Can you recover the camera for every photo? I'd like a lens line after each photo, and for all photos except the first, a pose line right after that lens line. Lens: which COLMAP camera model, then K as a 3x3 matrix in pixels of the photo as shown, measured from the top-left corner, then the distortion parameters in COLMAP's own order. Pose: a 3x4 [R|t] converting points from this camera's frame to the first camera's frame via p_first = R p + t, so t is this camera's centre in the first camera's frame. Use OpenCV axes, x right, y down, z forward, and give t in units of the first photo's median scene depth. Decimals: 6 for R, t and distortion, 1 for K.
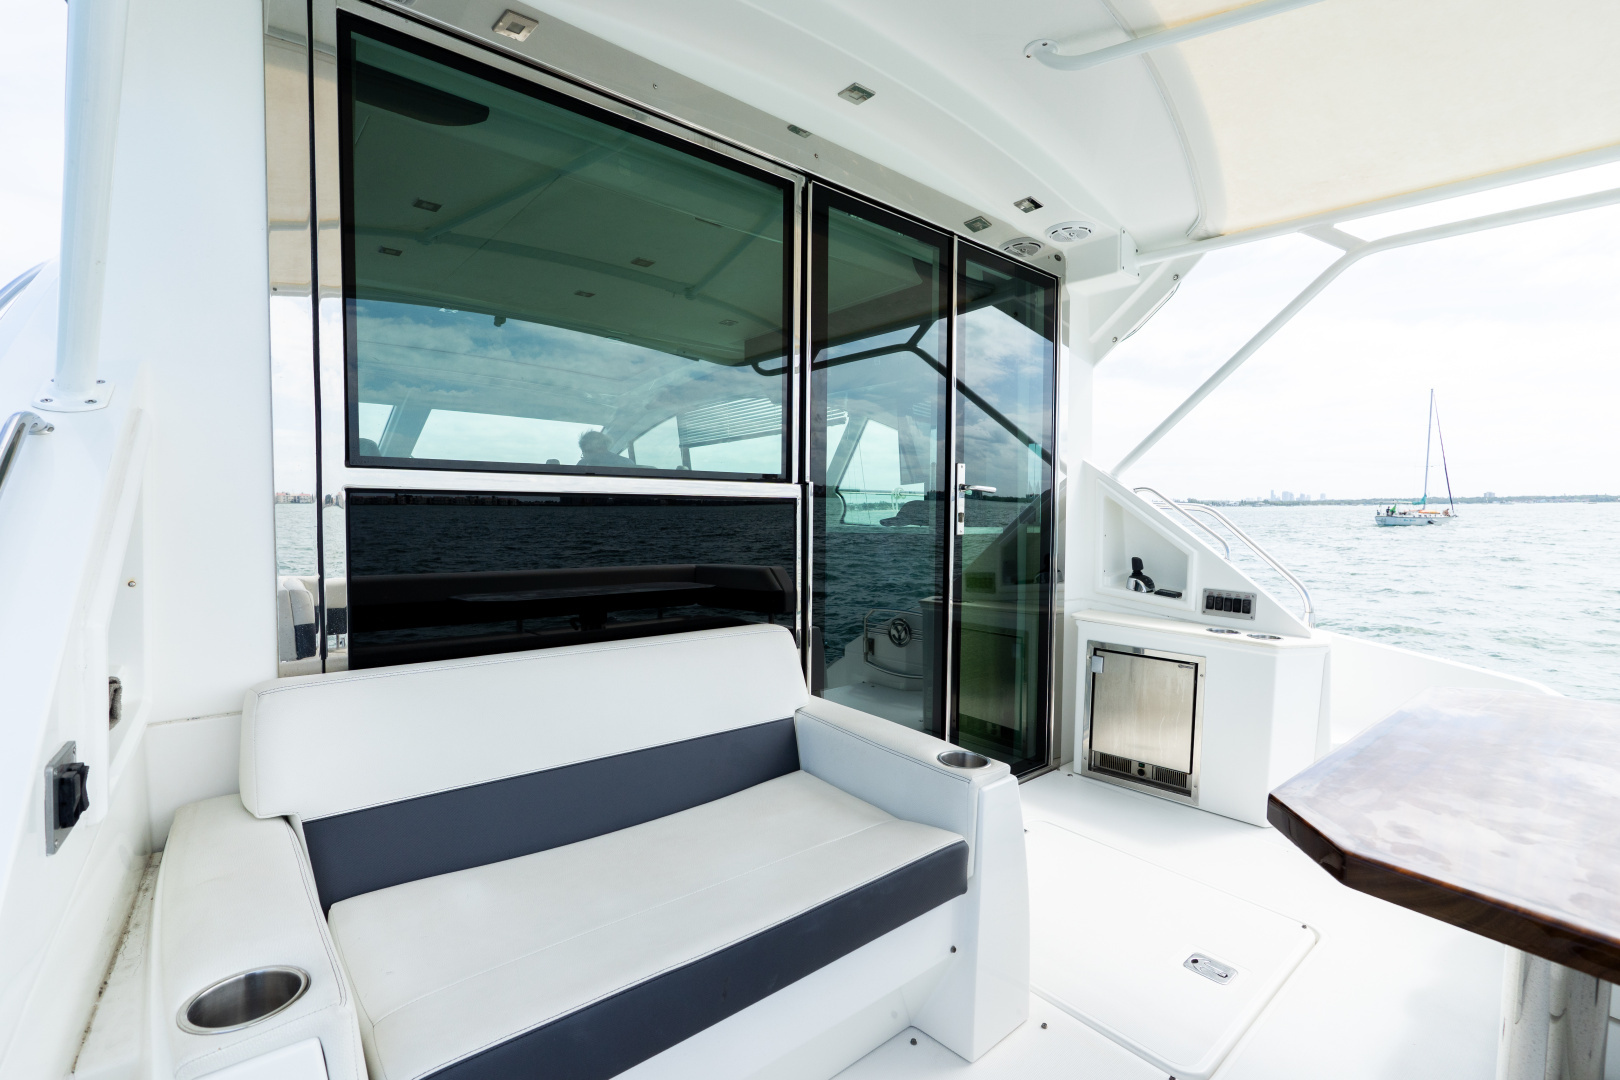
lens RADIAL K [[714.1, 0, 811.2], [0, 714.1, 555.8], [0, 0, 1]] dist [-0.008886, -0.000255]
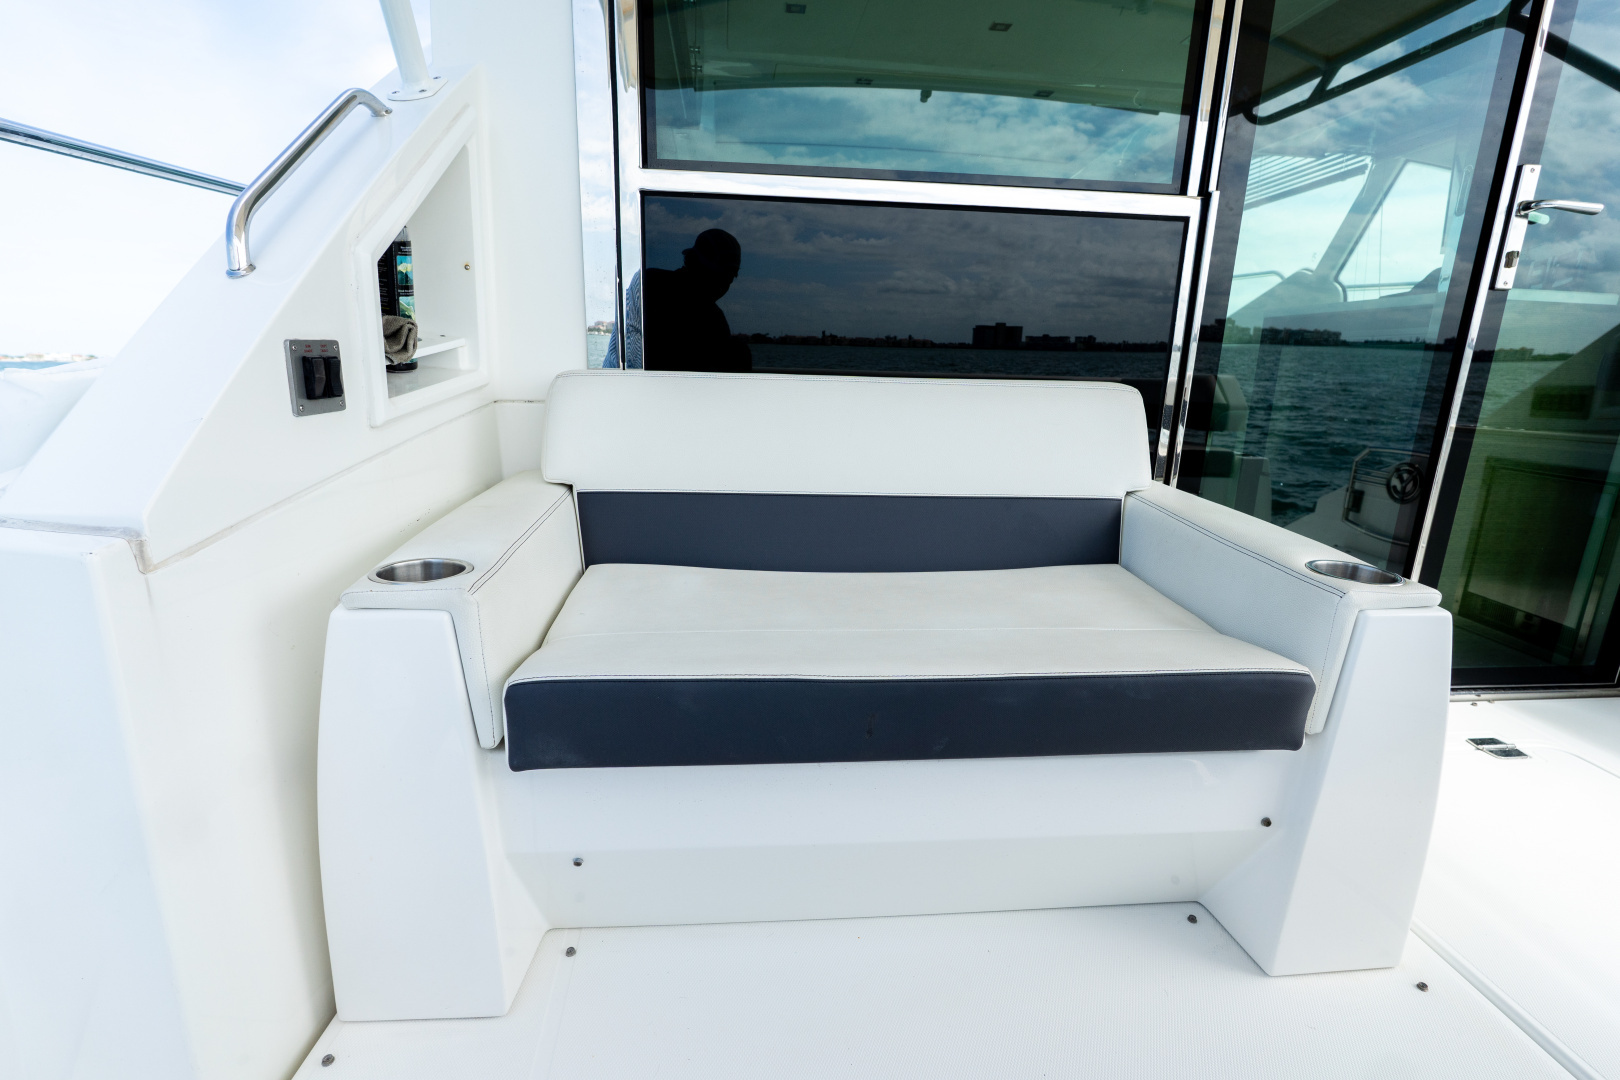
lens RADIAL K [[736.9, 0, 814.4], [0, 736.9, 546.1], [0, 0, 1]] dist [-0.007269, 0.000364]
pose [[0.823306, 0.155702, -0.545824, 0.073913], [-0.044736, 0.976448, 0.211064, 0.062446], [0.565832, -0.149353, 0.810881, 0.081897]]
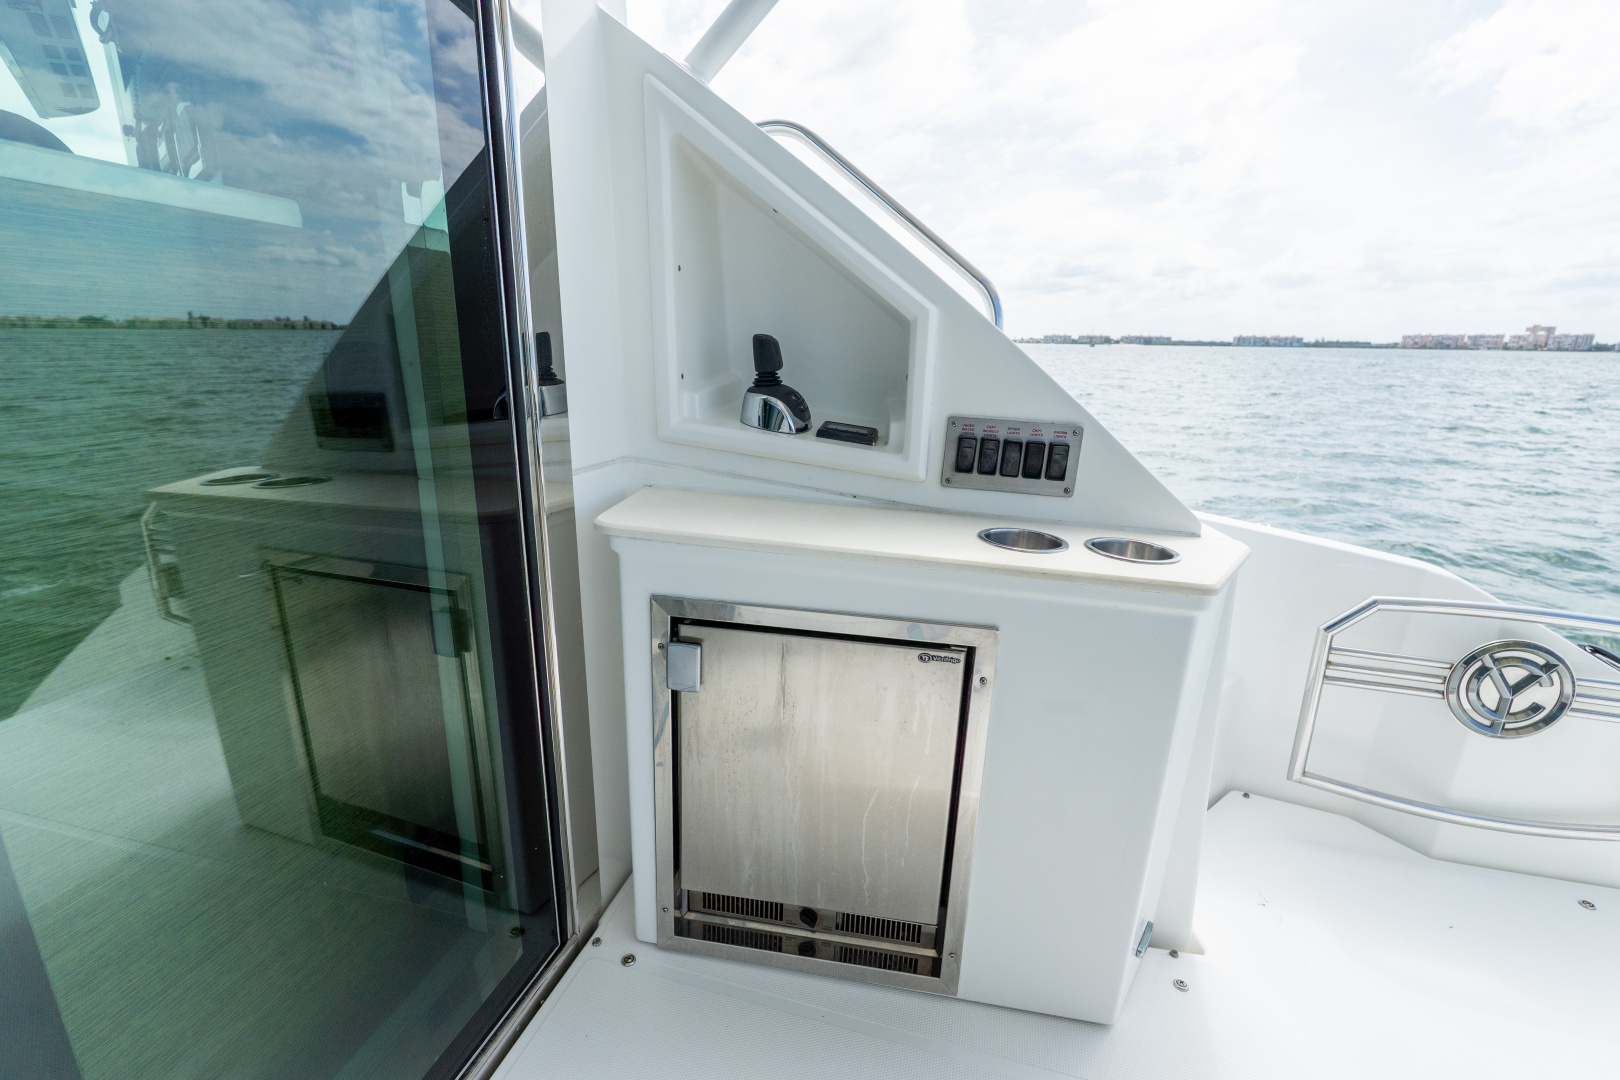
lens RADIAL K [[714.1, 0, 811.2], [0, 714.1, 555.8], [0, 0, 1]] dist [-0.008886, -0.000255]
pose [[0.827661, -0.135916, 0.544522, 0.293643], [0.009651, 0.973536, 0.228332, 0.032333], [-0.561145, -0.183726, 0.807069, 0.751737]]
